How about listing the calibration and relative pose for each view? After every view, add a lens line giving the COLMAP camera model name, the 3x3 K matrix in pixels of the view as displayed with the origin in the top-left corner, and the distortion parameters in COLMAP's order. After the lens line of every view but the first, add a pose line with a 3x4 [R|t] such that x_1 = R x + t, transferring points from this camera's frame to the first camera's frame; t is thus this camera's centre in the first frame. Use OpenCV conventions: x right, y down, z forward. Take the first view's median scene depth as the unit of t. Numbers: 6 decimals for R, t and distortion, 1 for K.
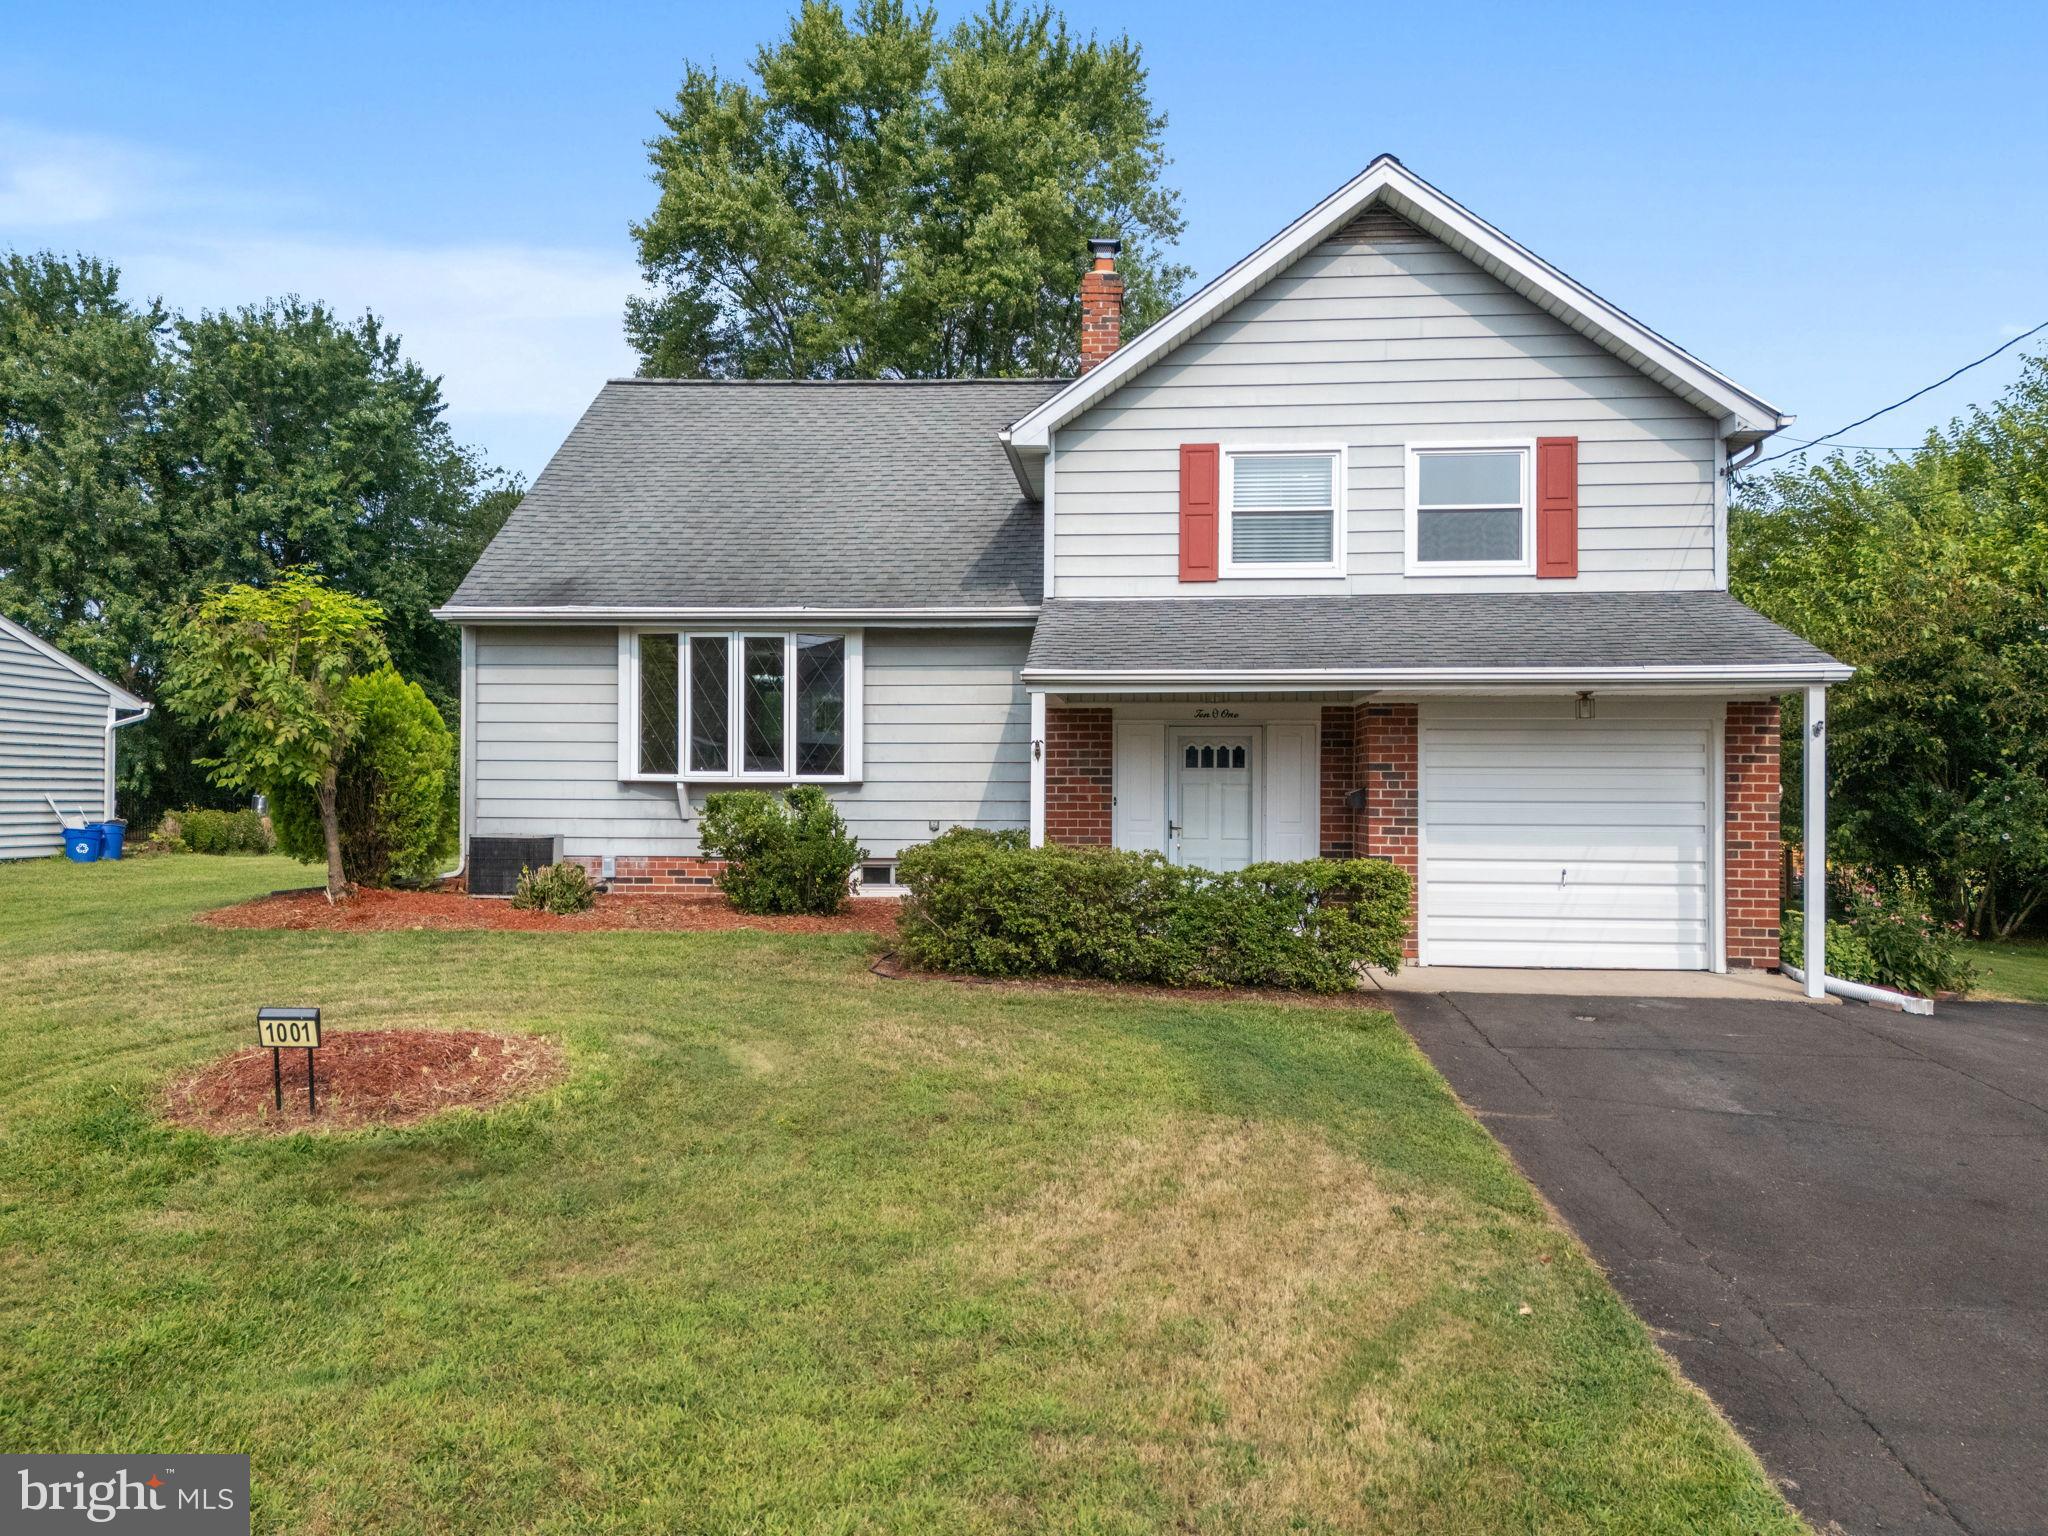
lens RADIAL K [[1484.6, 0, 1023.6], [0, 1484.6, 778.2], [0, 0, 1]] dist [0.060953, -0.048836]
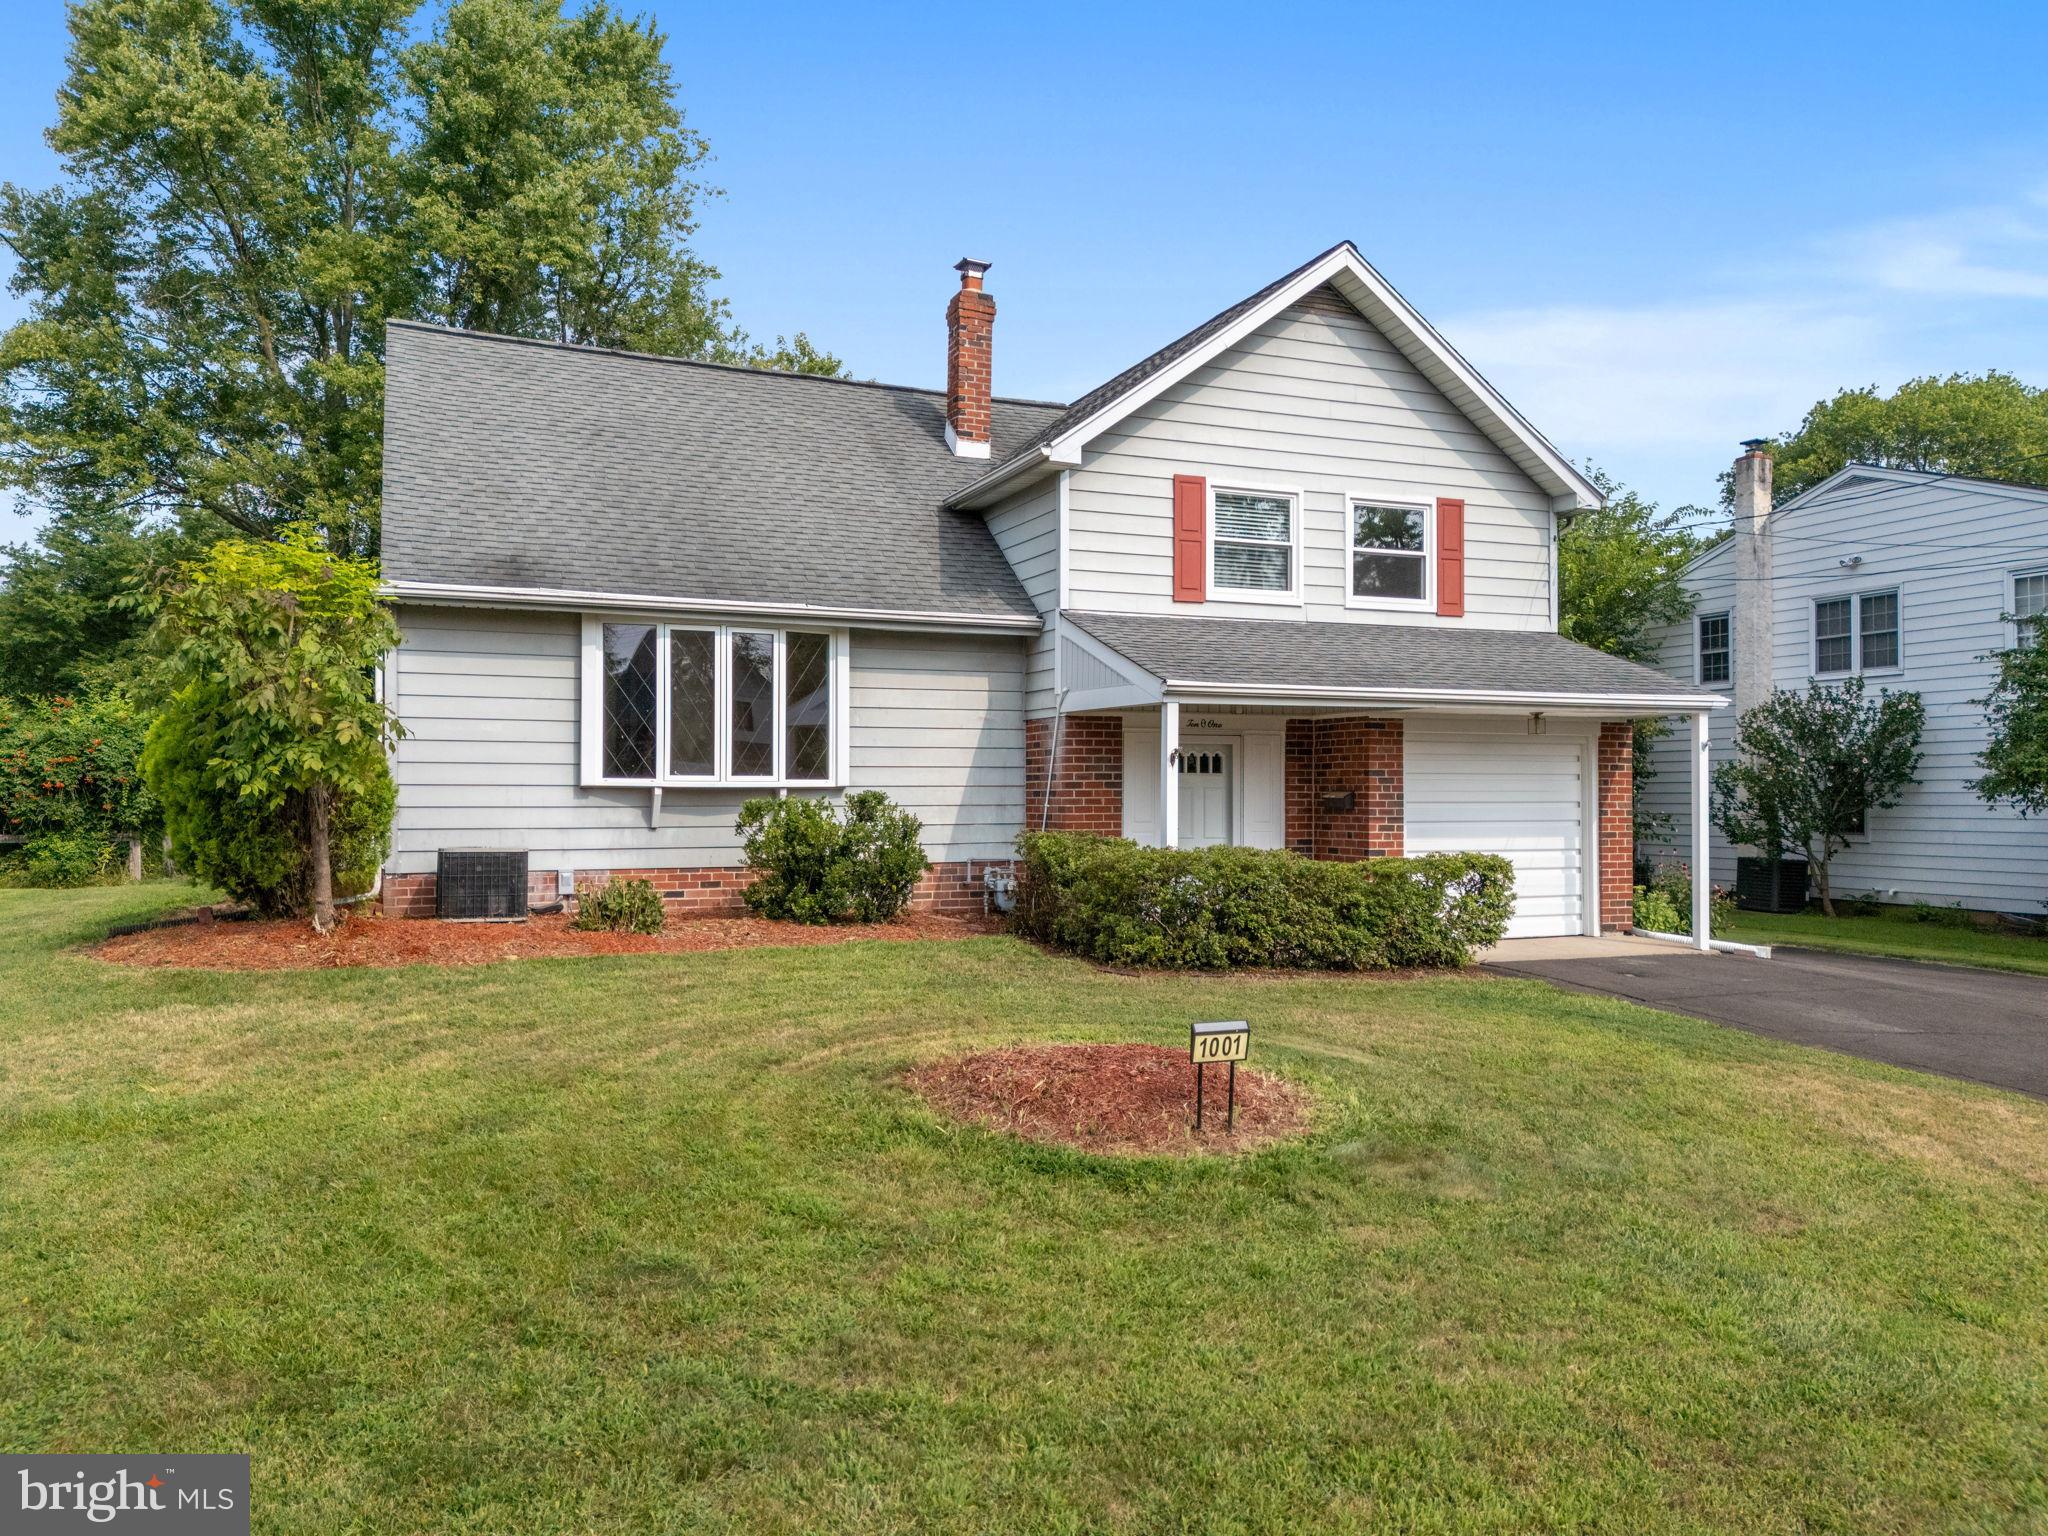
lens RADIAL K [[1484.6, 0, 1004.3], [0, 1484.6, 773.4], [0, 0, 1]] dist [0.060953, -0.048836]
pose [[0.889719, 0.002030, 0.456504, -0.497233], [0.000016, 0.999990, -0.004477, -0.001875], [-0.456508, 0.003991, 0.889710, 0.094914]]
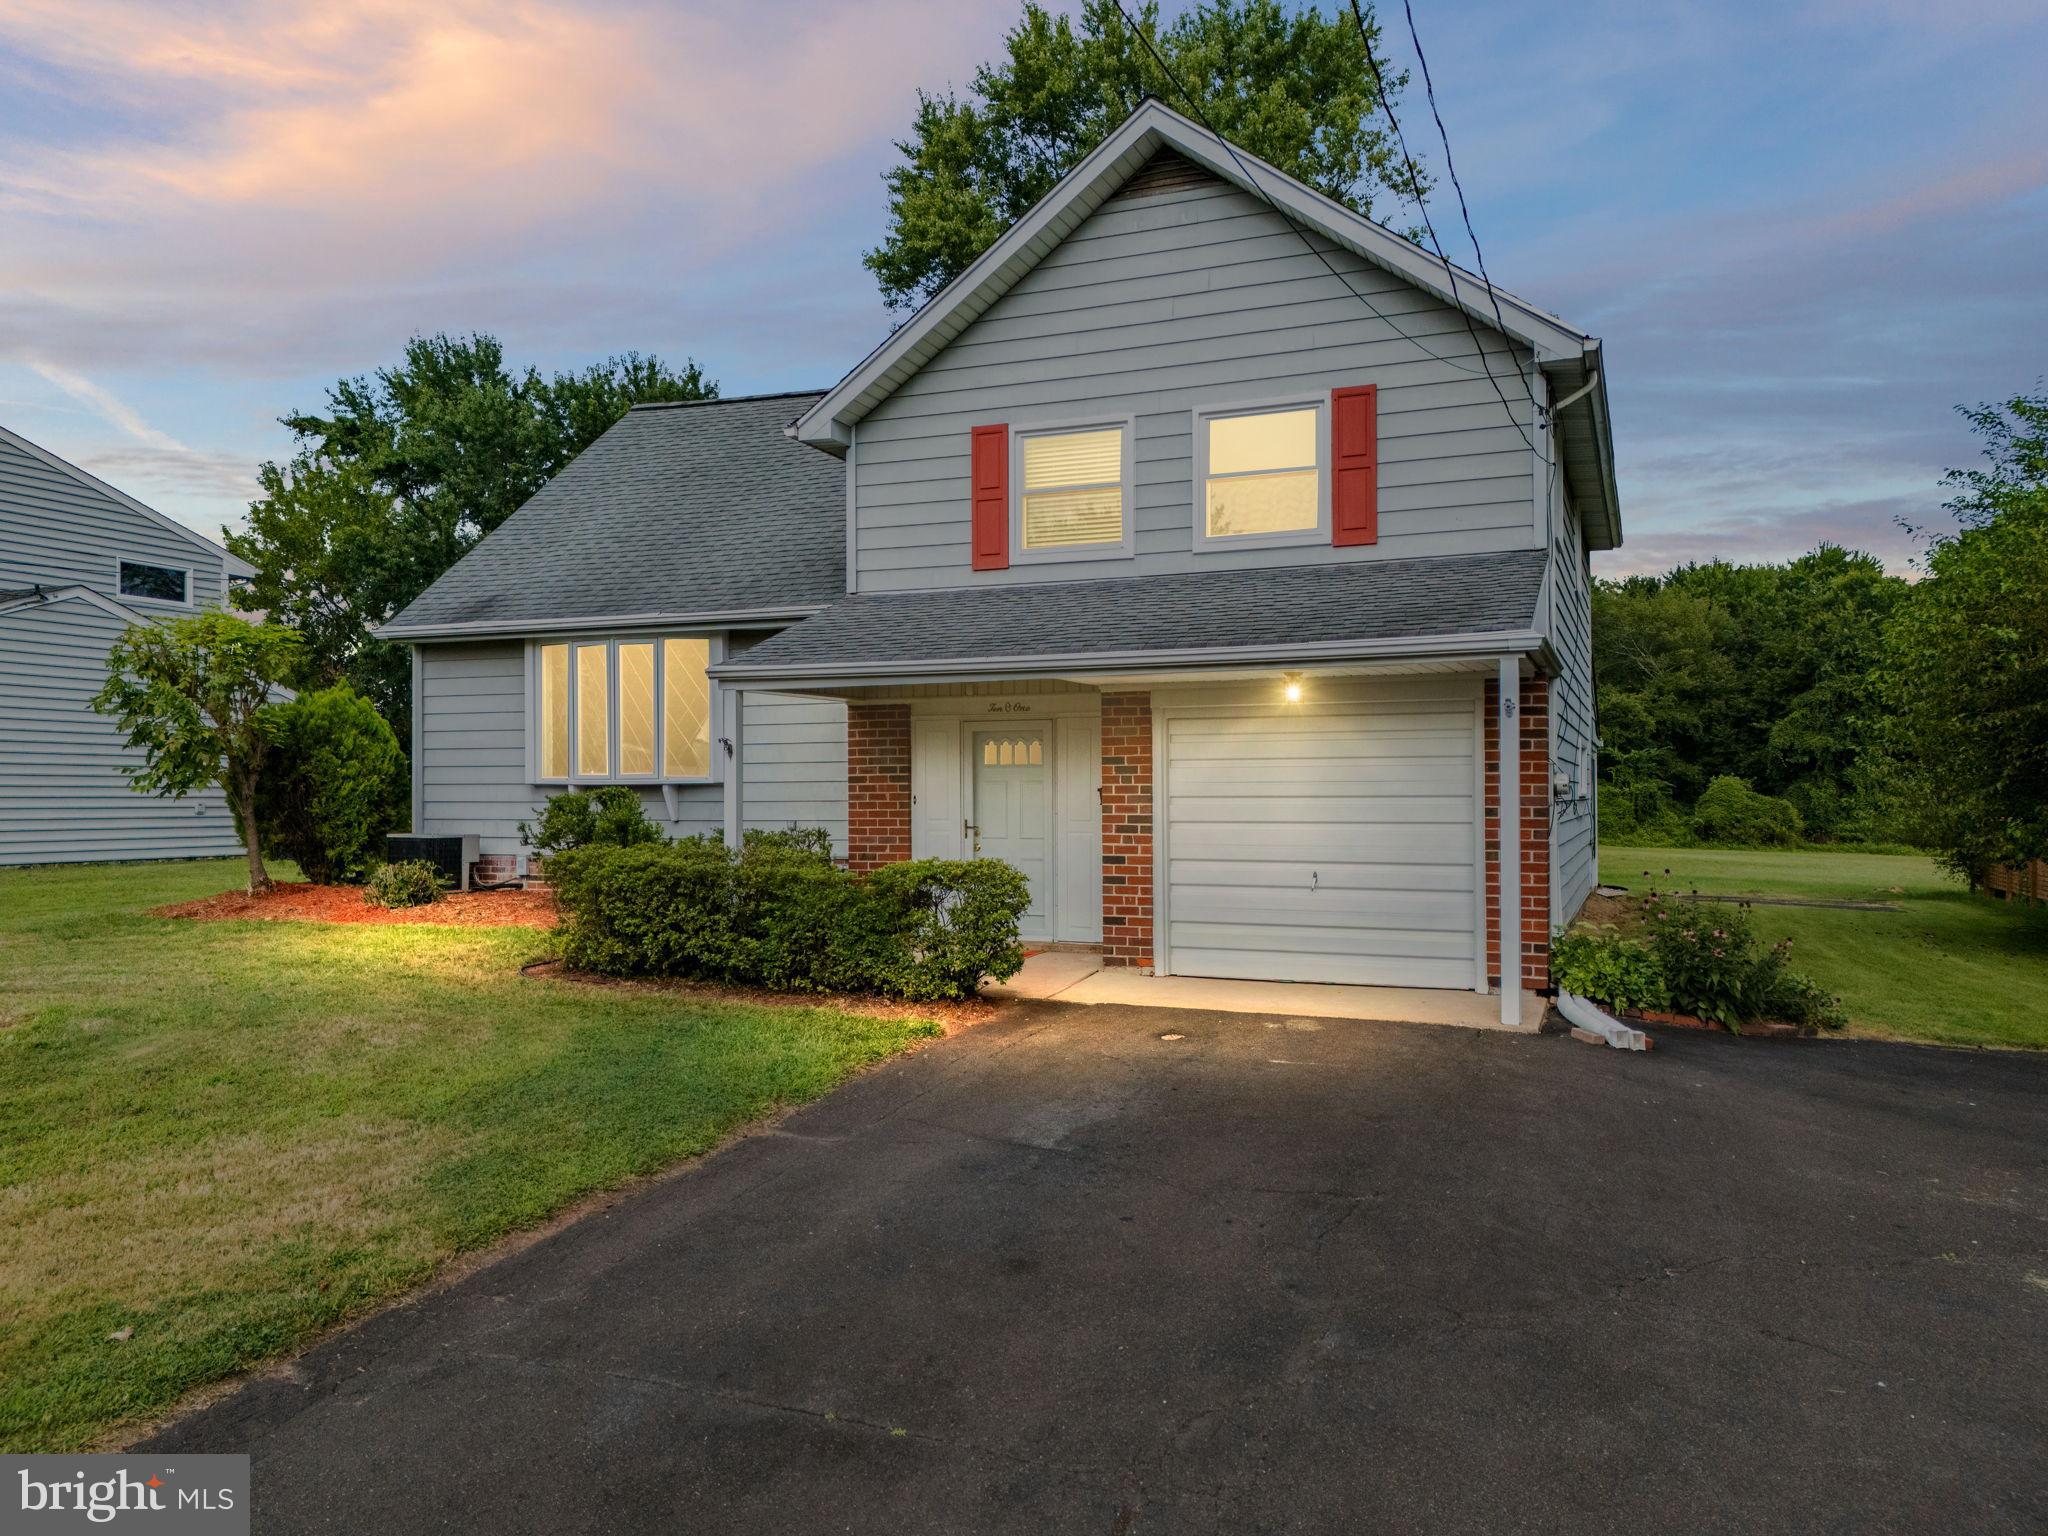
lens RADIAL K [[1484.6, 0, 1041.3], [0, 1484.6, 777.8], [0, 0, 1]] dist [0.060953, -0.048836]
pose [[0.957304, -0.011658, -0.288848, 0.422180], [0.010983, 0.999932, -0.003958, 0.005819], [0.288875, 0.000617, 0.957367, 0.095073]]
